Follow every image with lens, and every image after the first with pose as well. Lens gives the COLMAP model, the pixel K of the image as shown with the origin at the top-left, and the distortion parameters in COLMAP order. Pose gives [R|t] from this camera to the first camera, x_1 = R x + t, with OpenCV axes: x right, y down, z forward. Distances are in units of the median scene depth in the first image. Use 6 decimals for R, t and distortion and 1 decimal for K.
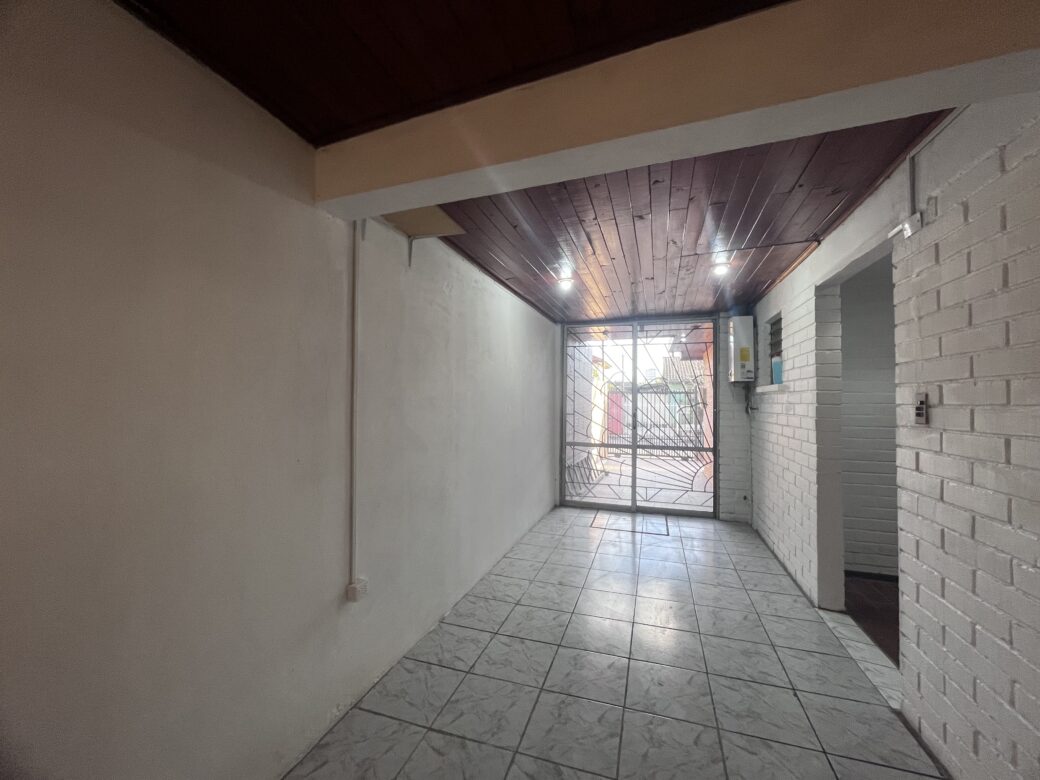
lens RADIAL K [[412.9, 0, 520.0], [0, 412.9, 390.0], [0, 0, 1]] dist [-0.004185, -0.000537]
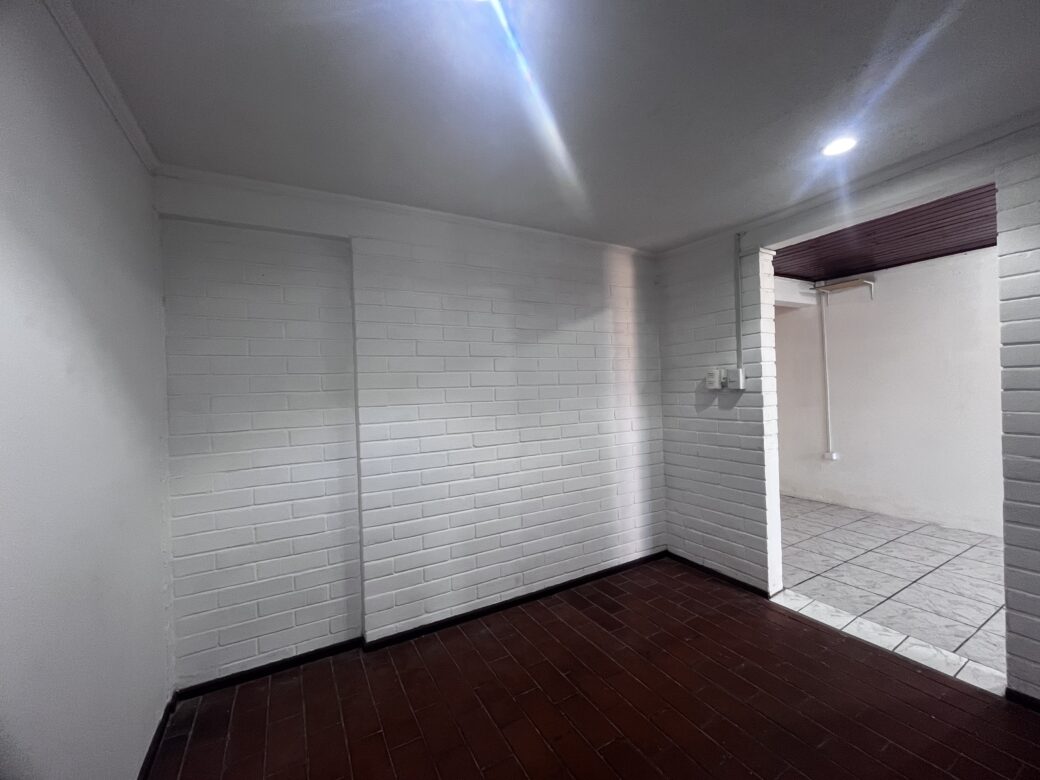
lens RADIAL K [[412.9, 0, 520.0], [0, 412.9, 390.0], [0, 0, 1]] dist [-0.004185, -0.000537]
pose [[-0.679279, 0.022146, -0.733546, 2.128851], [0.062426, 0.997665, -0.027688, 0.040155], [0.731220, -0.064600, -0.679076, 1.093733]]
